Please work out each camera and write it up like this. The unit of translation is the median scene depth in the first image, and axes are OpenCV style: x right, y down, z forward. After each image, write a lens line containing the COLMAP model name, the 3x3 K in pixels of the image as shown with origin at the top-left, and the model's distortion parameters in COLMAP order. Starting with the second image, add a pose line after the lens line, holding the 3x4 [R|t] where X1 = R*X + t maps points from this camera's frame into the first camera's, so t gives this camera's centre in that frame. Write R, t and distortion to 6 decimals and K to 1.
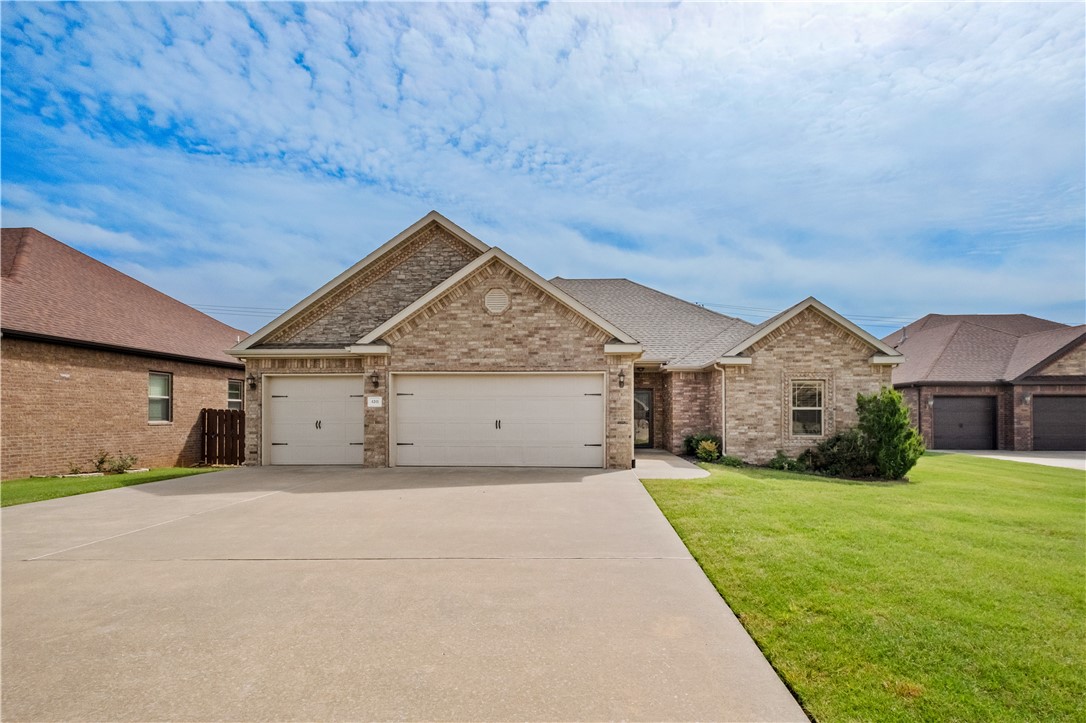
lens RADIAL K [[487.9, 0, 500.6], [0, 487.9, 395.3], [0, 0, 1]] dist [0.012963, -0.003646]
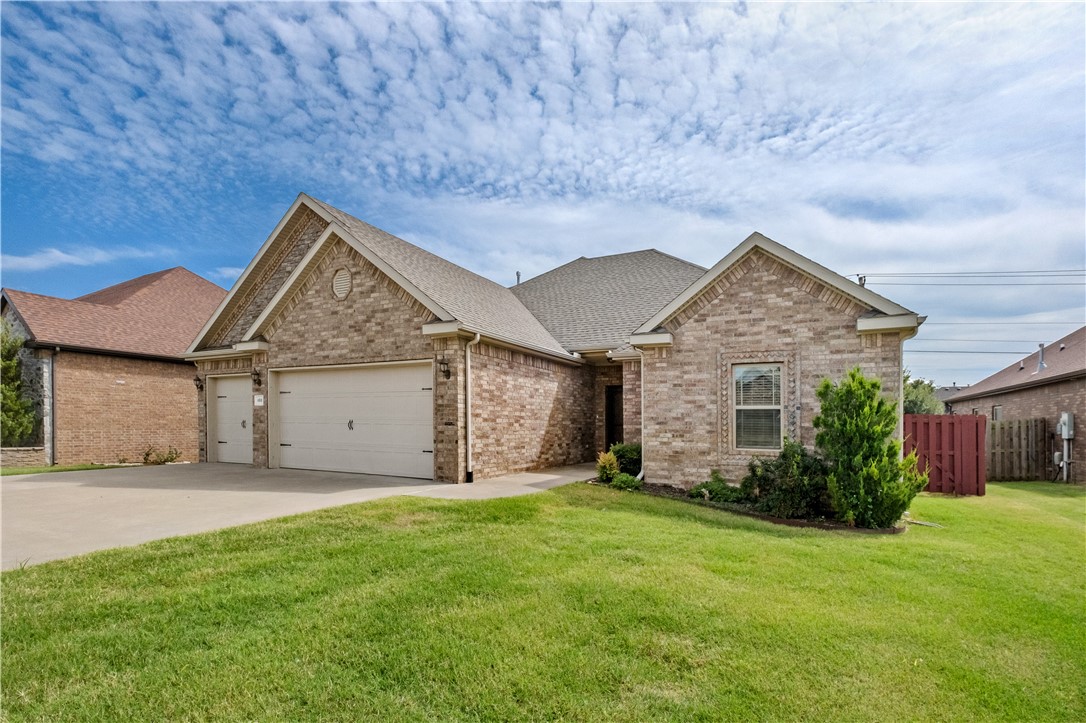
lens RADIAL K [[487.9, 0, 616.1], [0, 487.9, 409.6], [0, 0, 1]] dist [0.012963, -0.003646]
pose [[0.924819, -0.001359, -0.380406, 0.699019], [0.002878, 0.999990, 0.003425, 0.027558], [0.380397, -0.004263, 0.924813, 0.333445]]
